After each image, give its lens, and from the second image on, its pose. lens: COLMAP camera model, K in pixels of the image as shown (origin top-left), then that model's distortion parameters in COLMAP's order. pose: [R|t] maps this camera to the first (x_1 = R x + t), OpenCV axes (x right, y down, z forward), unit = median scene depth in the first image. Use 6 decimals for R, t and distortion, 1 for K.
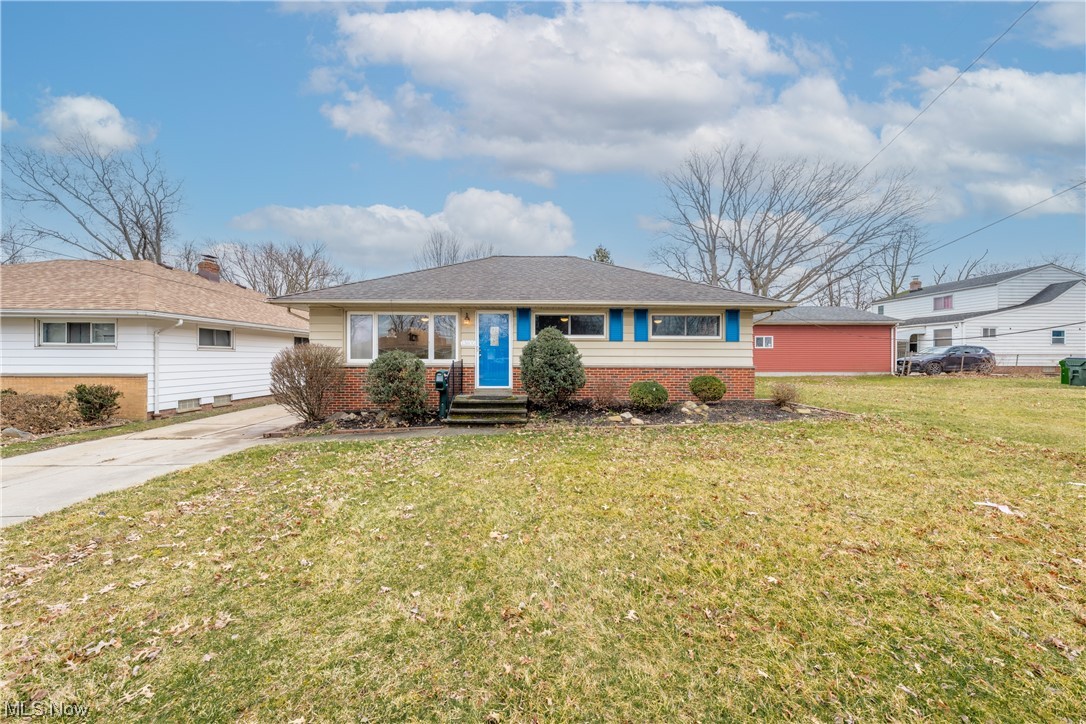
lens RADIAL K [[376.9, 0, 545.8], [0, 376.9, 343.5], [0, 0, 1]] dist [-0.002025, -0.000020]
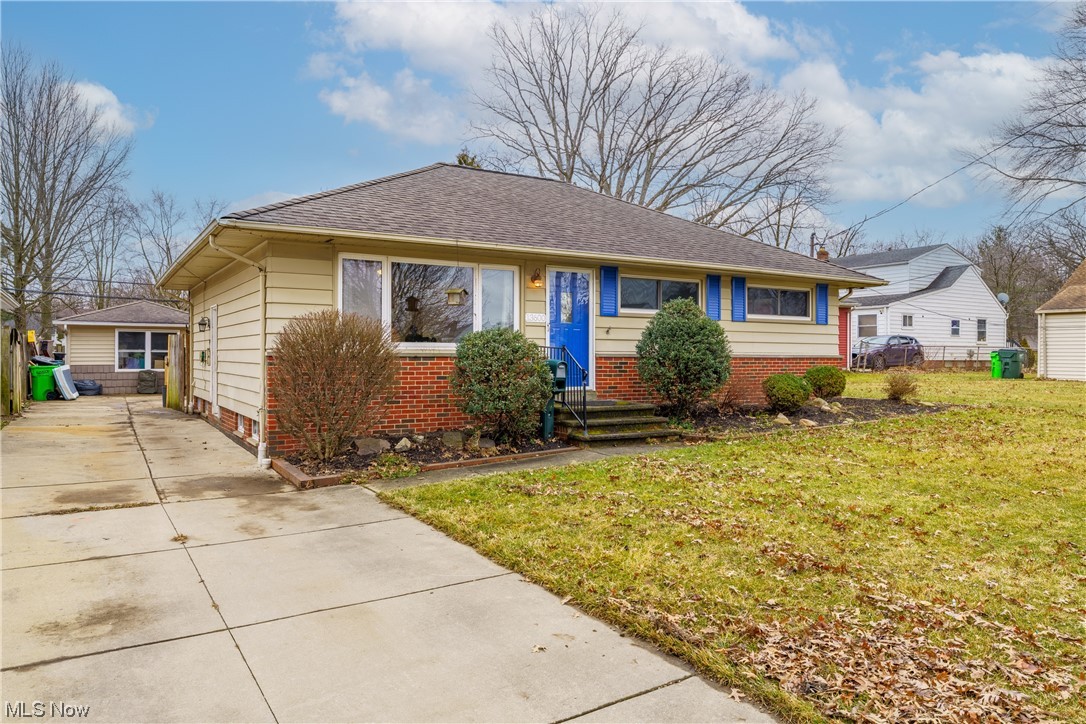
lens RADIAL K [[727.8, 0, 543.0], [0, 727.8, 362.0], [0, 0, 1]] dist [0.003301, 0.000264]
pose [[0.866603, -0.004056, 0.498982, -0.778360], [-0.021469, 0.998738, 0.045403, 0.016504], [-0.498537, -0.050059, 0.865422, -0.035285]]
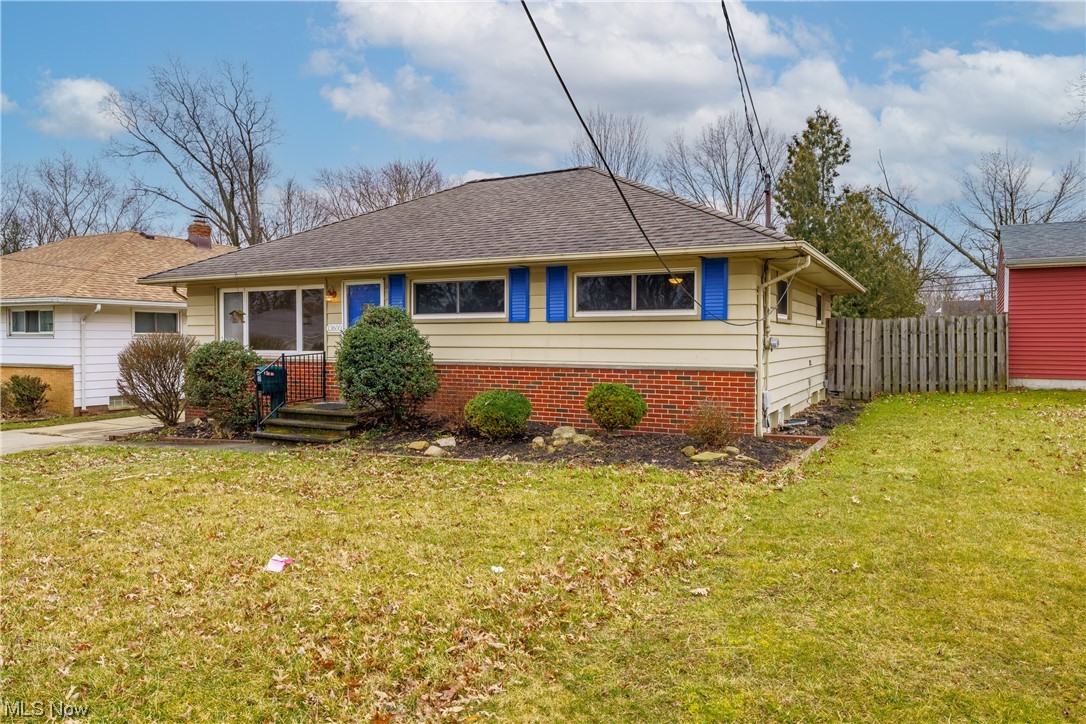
lens RADIAL K [[737.7, 0, 542.7], [0, 737.7, 333.9], [0, 0, 1]] dist [0.002216, 0.001290]
pose [[0.871828, -0.005623, -0.489780, 0.790678], [0.020935, 0.999448, 0.025791, -0.017741], [0.489365, -0.032739, 0.871464, -0.002227]]
